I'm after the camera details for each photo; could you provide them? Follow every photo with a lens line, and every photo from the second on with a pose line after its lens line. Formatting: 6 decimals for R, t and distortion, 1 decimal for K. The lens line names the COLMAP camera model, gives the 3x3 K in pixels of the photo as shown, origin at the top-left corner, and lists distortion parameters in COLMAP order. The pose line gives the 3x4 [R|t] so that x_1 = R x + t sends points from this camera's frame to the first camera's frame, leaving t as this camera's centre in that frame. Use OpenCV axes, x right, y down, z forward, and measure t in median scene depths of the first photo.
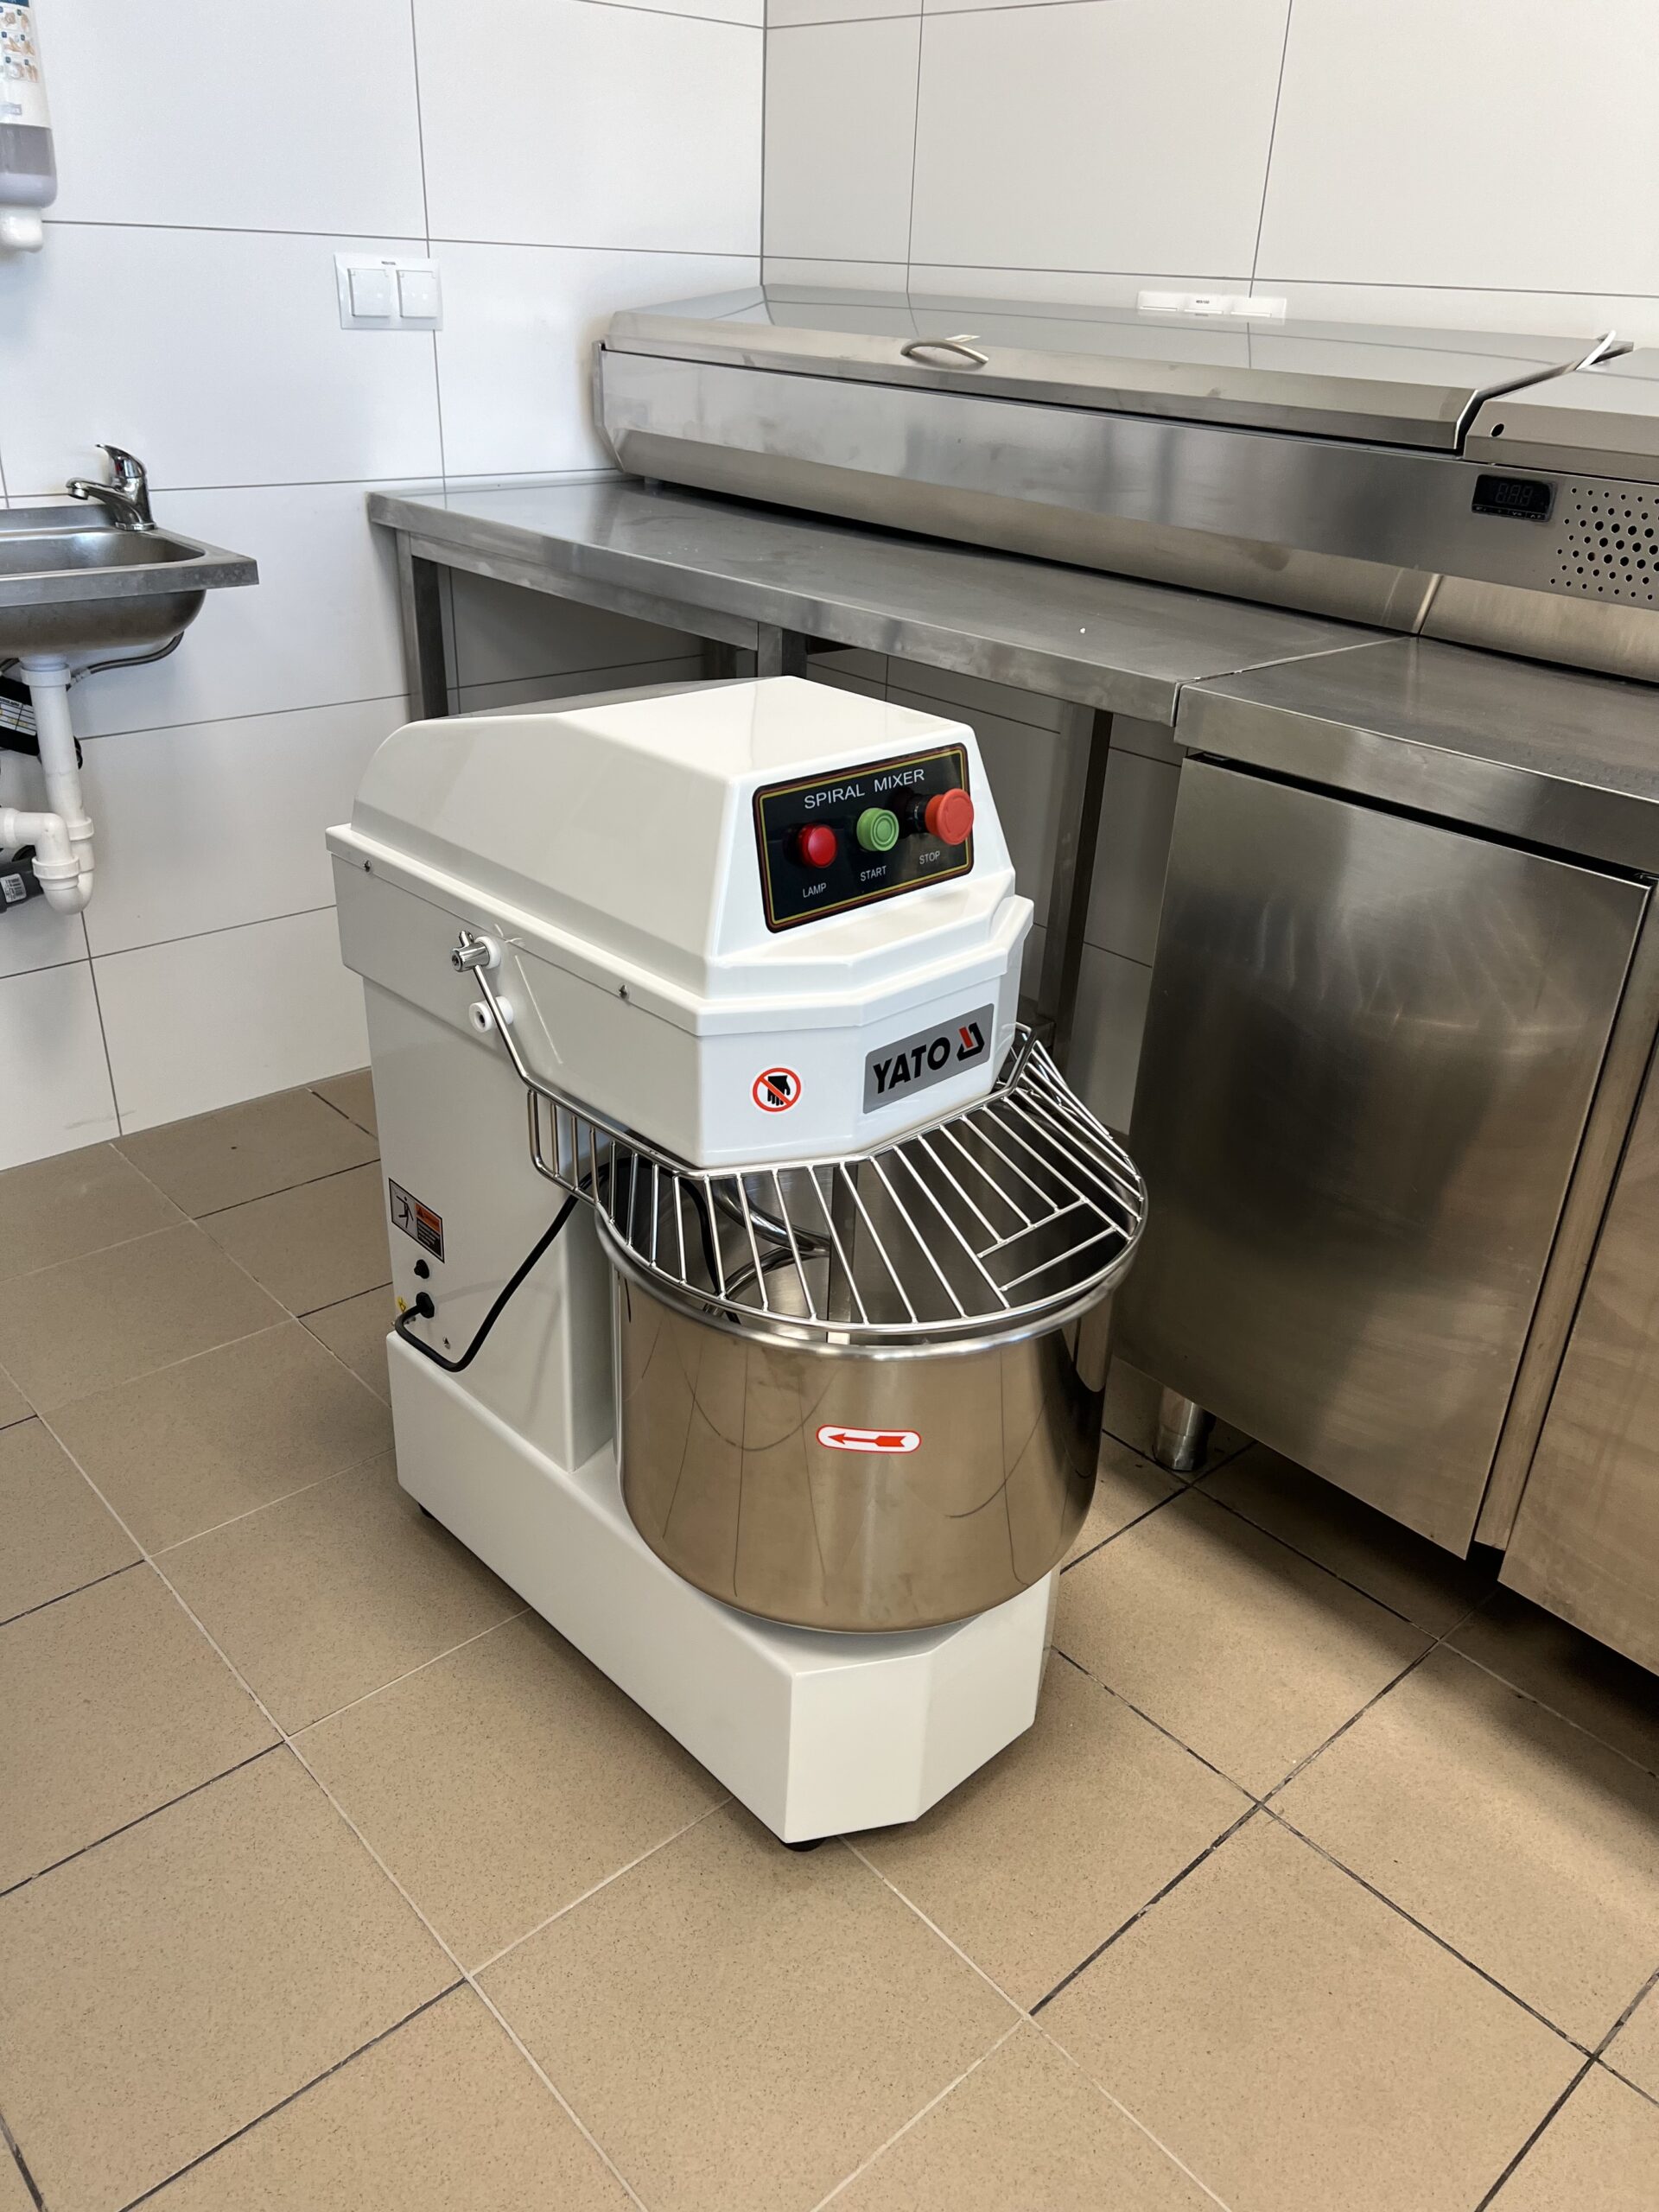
lens RADIAL K [[1674.2, 0, 834.8], [0, 1674.2, 1139.1], [0, 0, 1]] dist [0.011592, 0.002676]
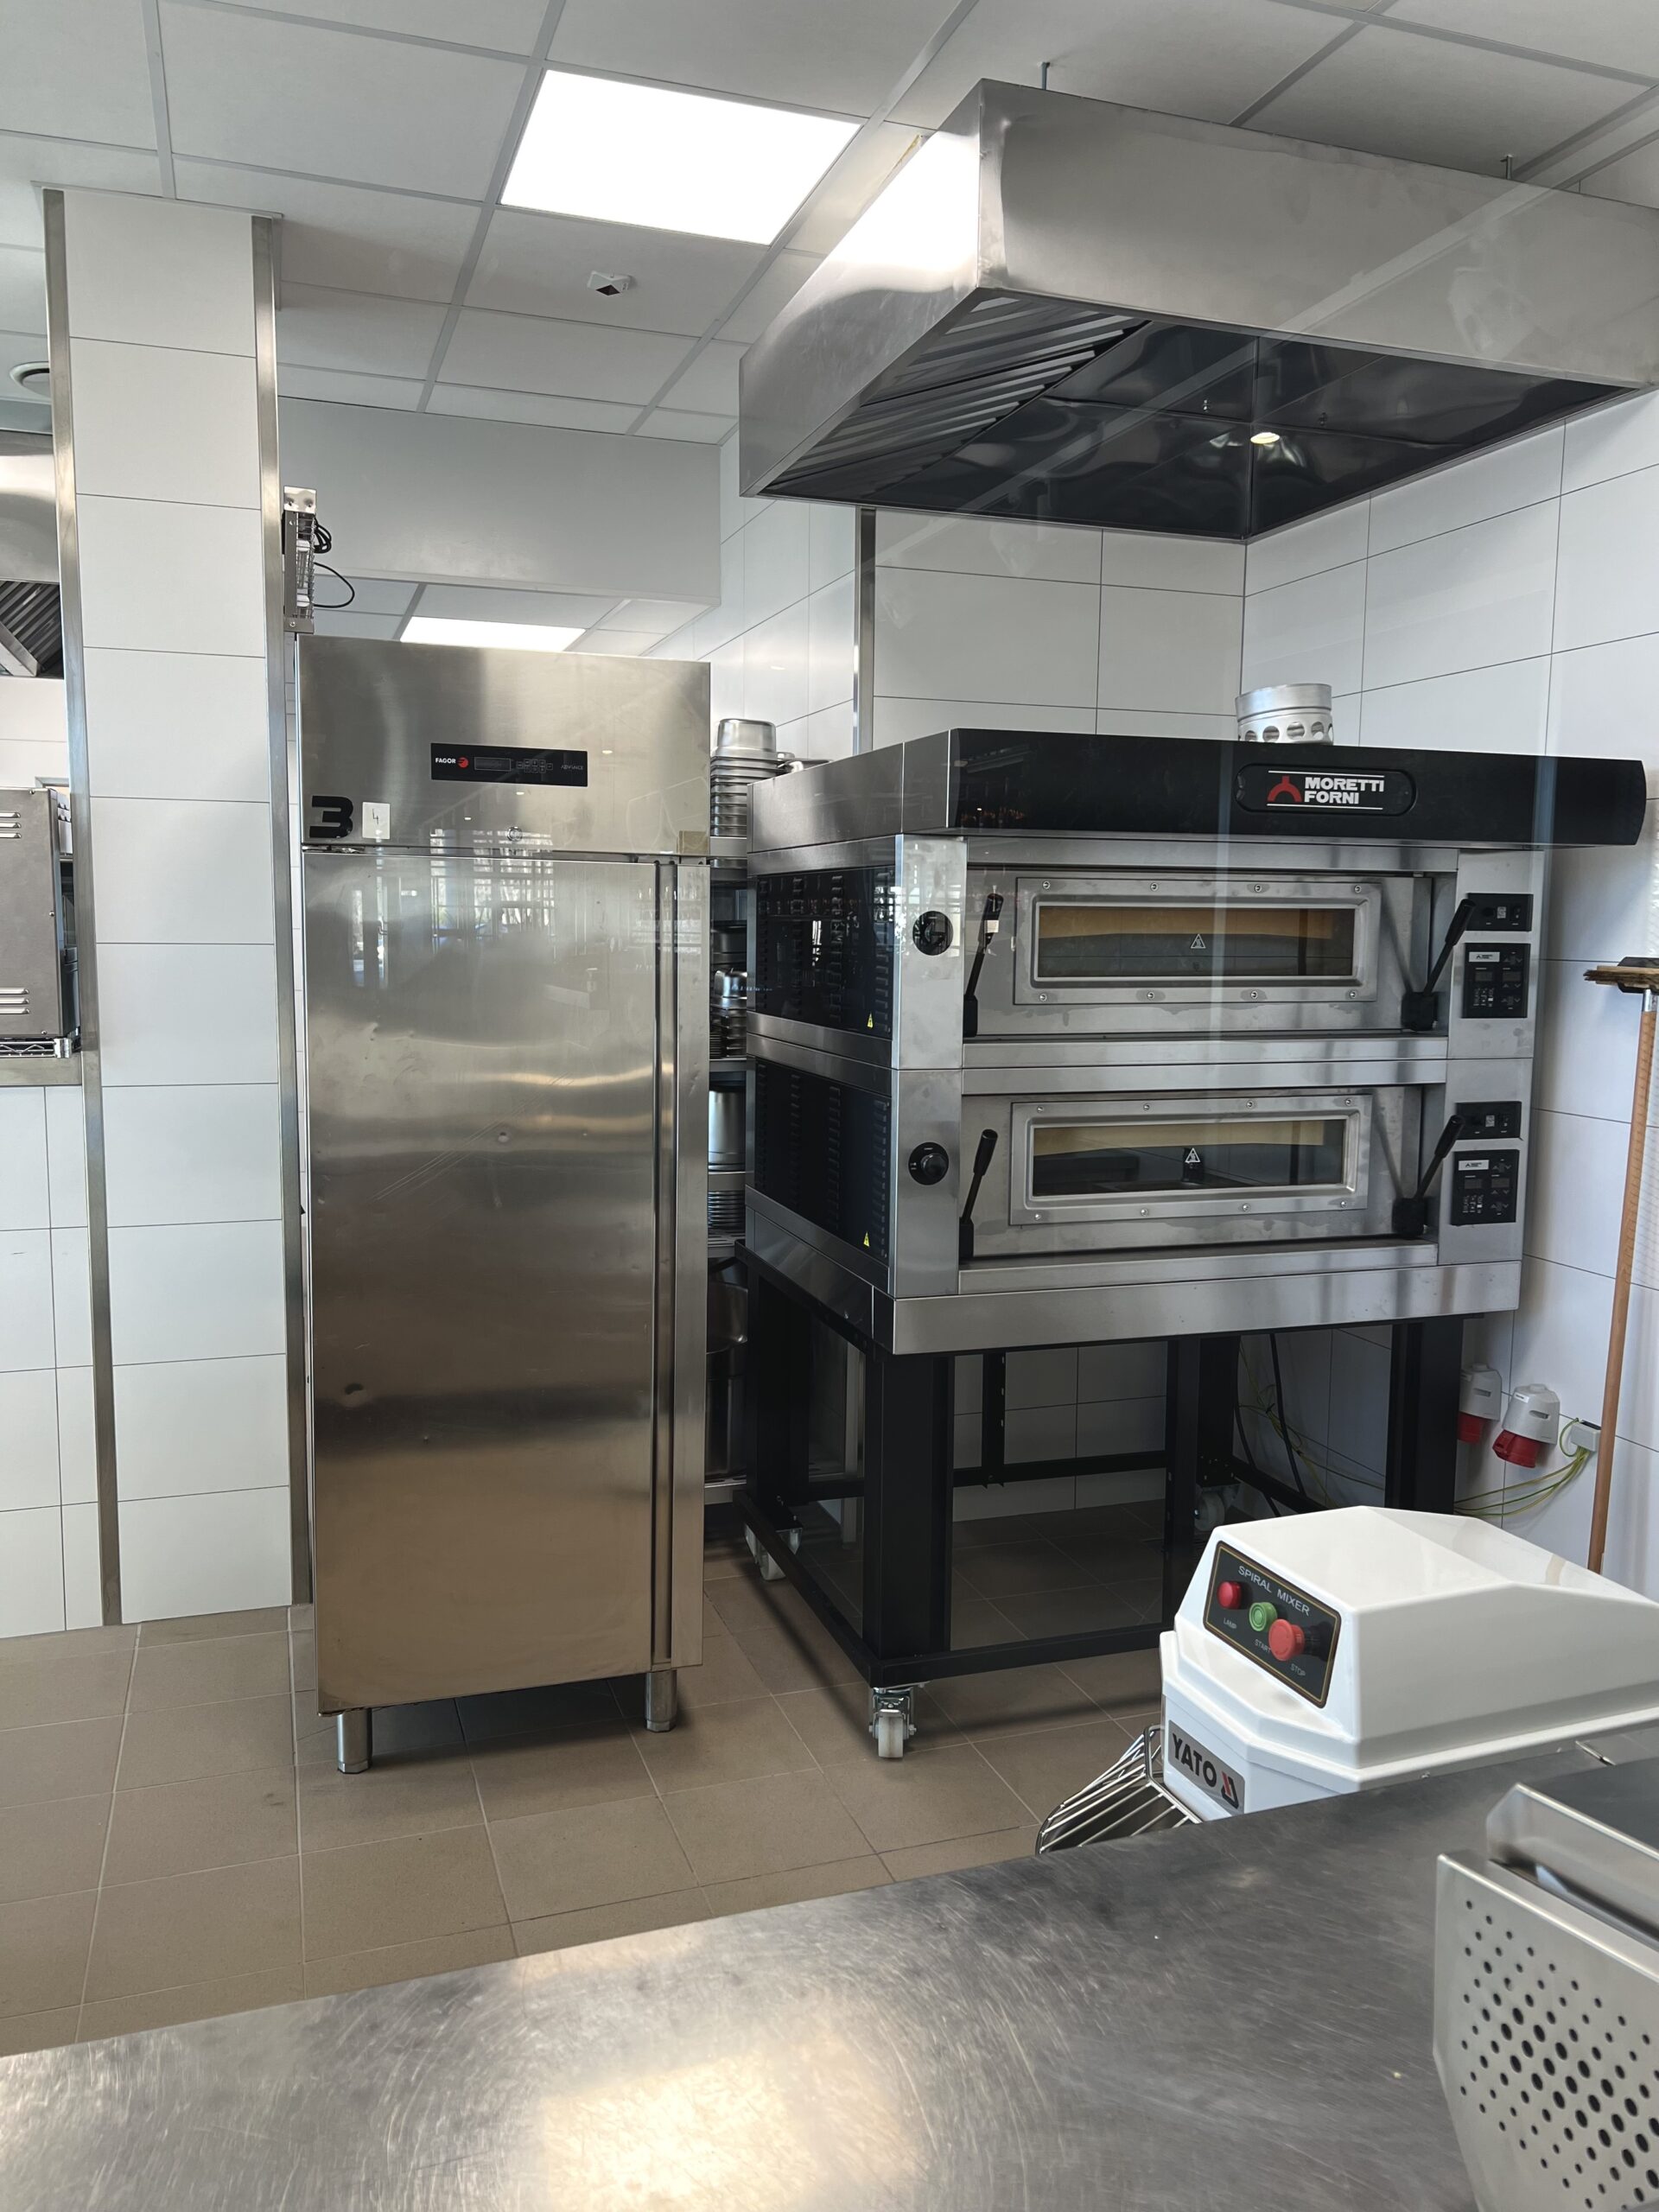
lens RADIAL K [[1665.0, 0, 829.5], [0, 1665.0, 1106.0], [0, 0, 1]] dist [-0.003918, -0.004219]
pose [[-0.399677, 0.054496, -0.915035, 1.301703], [-0.448626, 0.858879, 0.247107, -0.664006], [0.799370, 0.509271, -0.318826, 0.815282]]
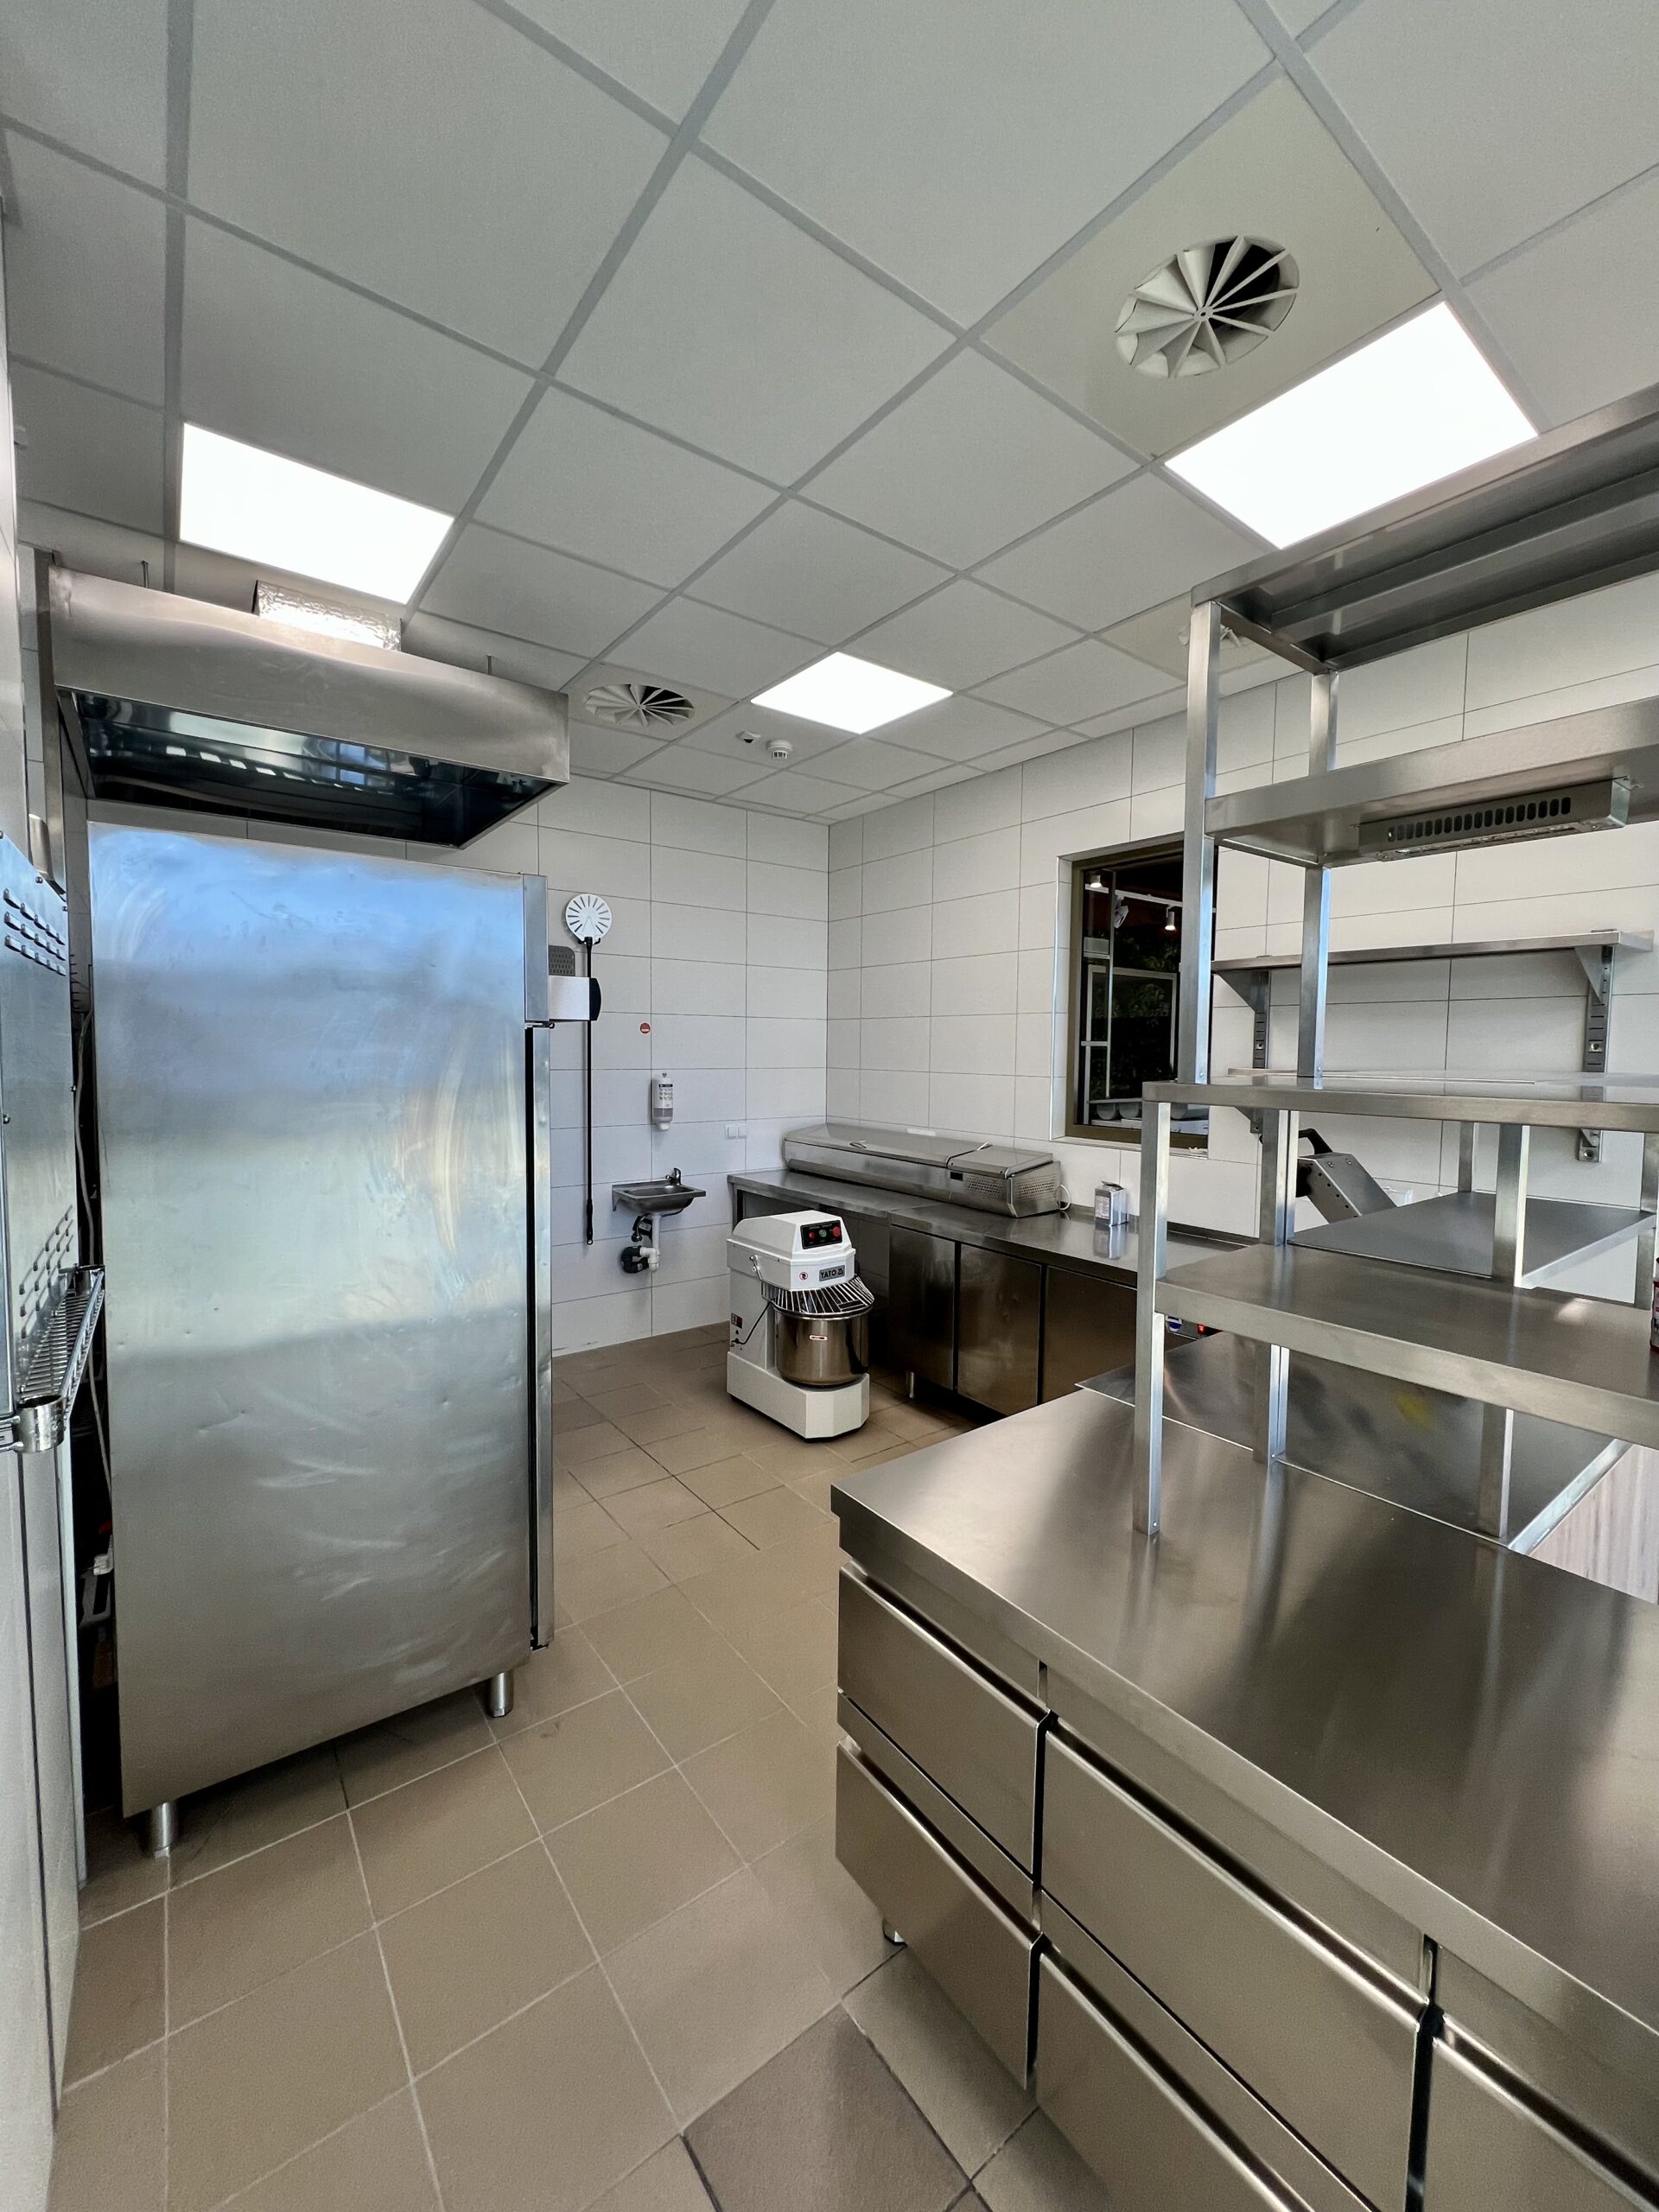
lens RADIAL K [[882.4, 0, 829.5], [0, 882.4, 1106.0], [0, 0, 1]] dist [0.000147, -0.000001]
pose [[0.995171, -0.026508, -0.094505, 0.308473], [-0.014375, 0.913093, -0.407499, 0.582100], [0.097094, 0.406890, 0.908303, -1.735640]]
